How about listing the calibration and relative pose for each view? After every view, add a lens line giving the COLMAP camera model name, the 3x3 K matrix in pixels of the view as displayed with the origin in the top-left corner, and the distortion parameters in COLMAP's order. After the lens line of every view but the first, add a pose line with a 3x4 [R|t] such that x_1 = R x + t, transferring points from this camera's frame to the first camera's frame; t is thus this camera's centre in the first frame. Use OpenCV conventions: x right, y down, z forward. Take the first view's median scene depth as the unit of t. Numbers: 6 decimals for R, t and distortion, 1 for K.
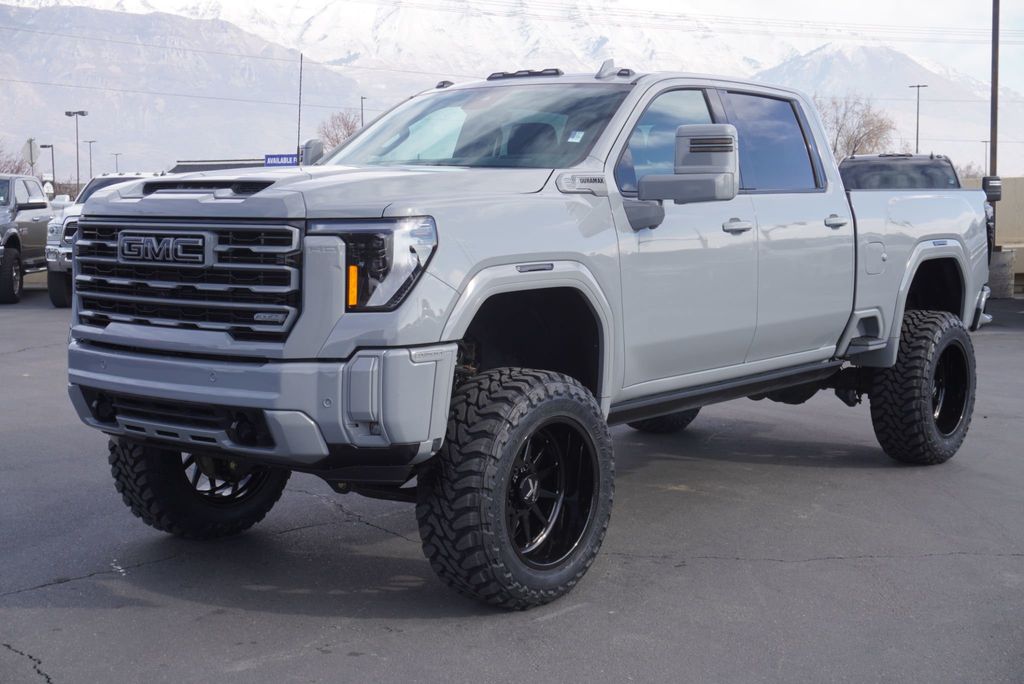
lens RADIAL K [[1462.4, 0, 512.0], [0, 1462.4, 342.0], [0, 0, 1]] dist [0.030077, 0.023843]
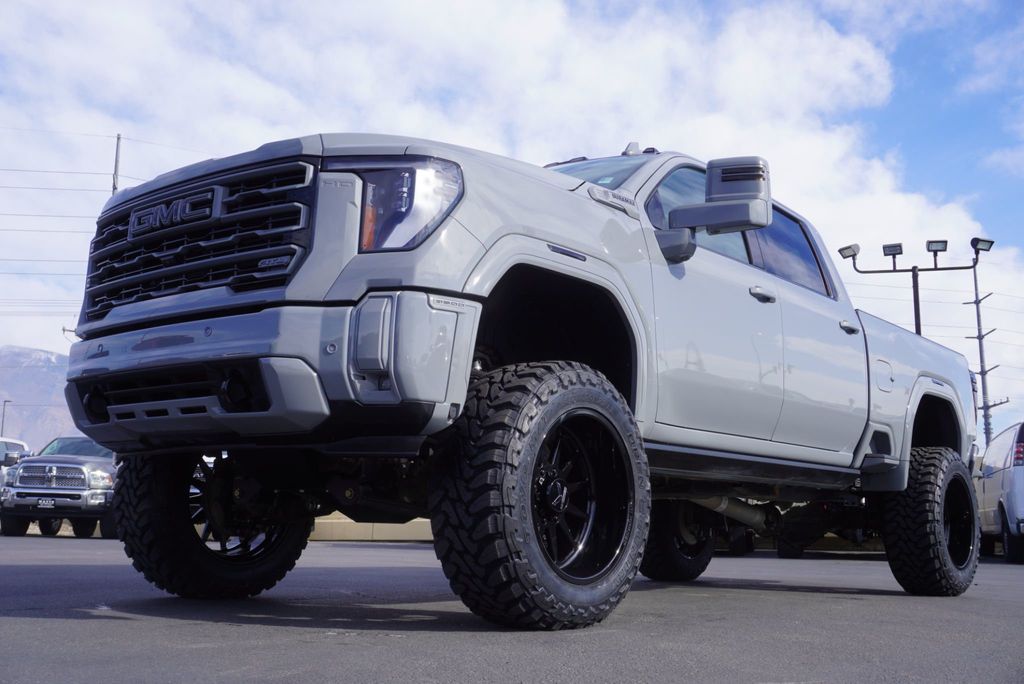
lens RADIAL K [[1100.3, 0, 512.0], [0, 1100.3, 342.0], [0, 0, 1]] dist [0.008710, 0.029919]
pose [[0.999642, 0.020107, -0.017665, -0.006271], [-0.024079, 0.963783, -0.265597, 0.202127], [0.011685, 0.265927, 0.963922, 0.351017]]
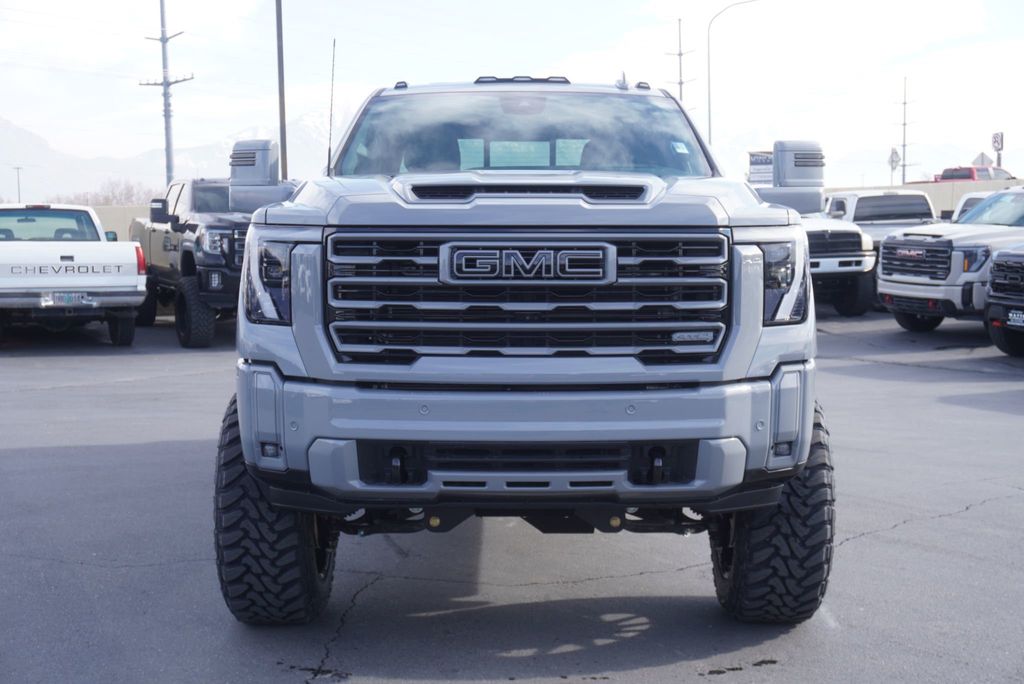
lens RADIAL K [[1462.4, 0, 512.0], [0, 1462.4, 342.0], [0, 0, 1]] dist [0.030077, 0.023843]
pose [[0.776529, -0.054998, 0.627677, -0.792033], [0.061648, 0.998035, 0.011182, -0.029682], [-0.627059, 0.030011, 0.778393, 0.364578]]
